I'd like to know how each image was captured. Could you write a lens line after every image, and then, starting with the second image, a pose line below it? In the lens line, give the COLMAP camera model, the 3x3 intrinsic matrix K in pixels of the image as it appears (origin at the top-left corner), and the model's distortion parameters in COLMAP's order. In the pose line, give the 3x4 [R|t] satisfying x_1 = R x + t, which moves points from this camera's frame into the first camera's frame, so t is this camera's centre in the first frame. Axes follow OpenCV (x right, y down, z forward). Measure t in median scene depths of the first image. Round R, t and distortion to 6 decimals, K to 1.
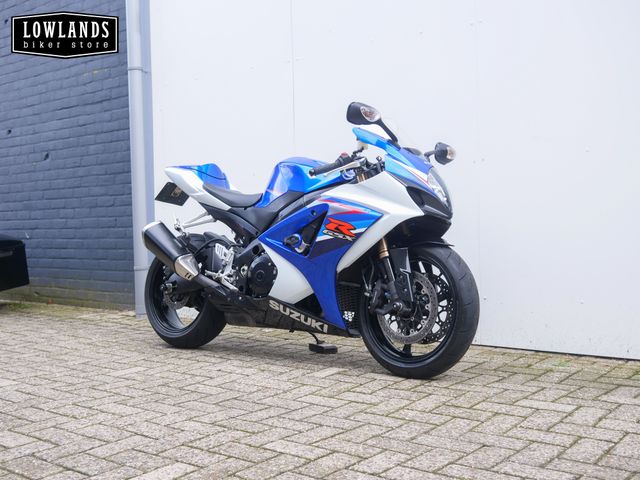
lens RADIAL K [[740.1, 0, 320.4], [0, 740.1, 237.5], [0, 0, 1]] dist [0.006347, 0.000000]
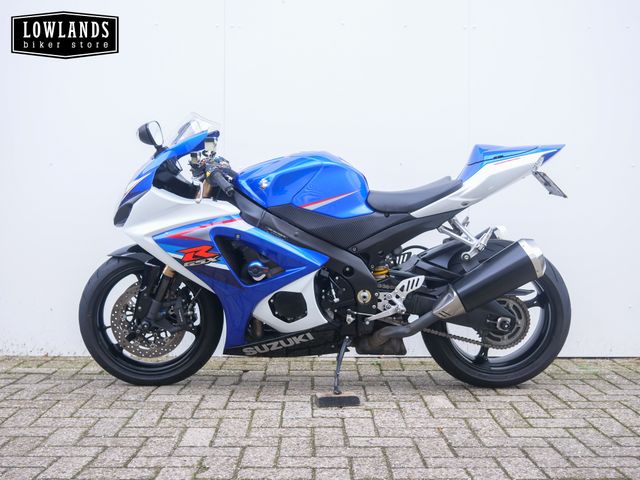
lens RADIAL K [[740.1, 0, 317.4], [0, 740.1, 244.3], [0, 0, 1]] dist [0.006347, 0.000000]
pose [[0.780319, 0.012184, 0.625263, -0.642344], [-0.009939, 0.999926, -0.007080, 0.007125], [-0.625302, -0.000690, 0.780382, 0.388295]]
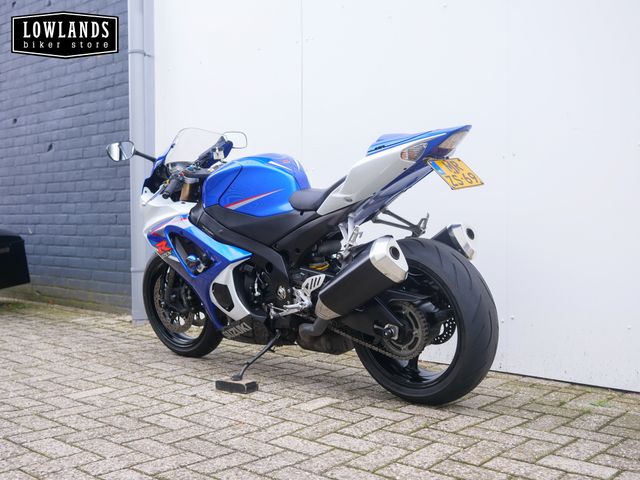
lens RADIAL K [[740.1, 0, 319.5], [0, 740.1, 238.0], [0, 0, 1]] dist [0.006347, 0.000000]
pose [[0.997959, 0.020710, -0.060413, 0.050609], [-0.020479, 0.999780, 0.004439, -0.008915], [0.060492, -0.003193, 0.998164, 0.137642]]
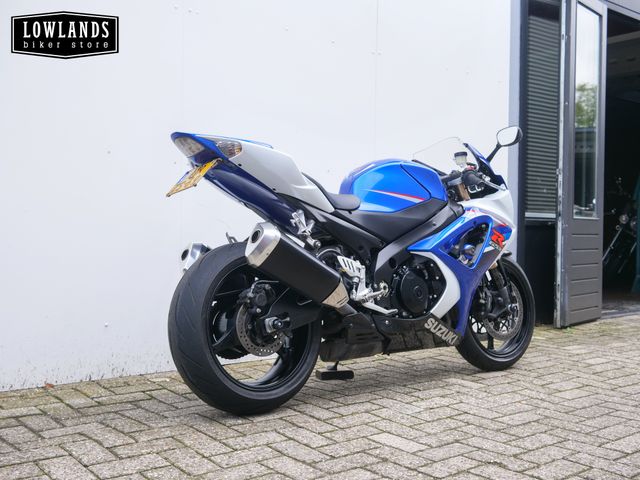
lens RADIAL K [[740.1, 0, 320.5], [0, 740.1, 239.7], [0, 0, 1]] dist [0.006347, 0.000000]
pose [[0.208380, 0.012352, 0.977970, -0.978532], [-0.001702, 0.999923, -0.012266, 0.000664], [-0.978046, 0.000892, 0.208385, 0.946251]]
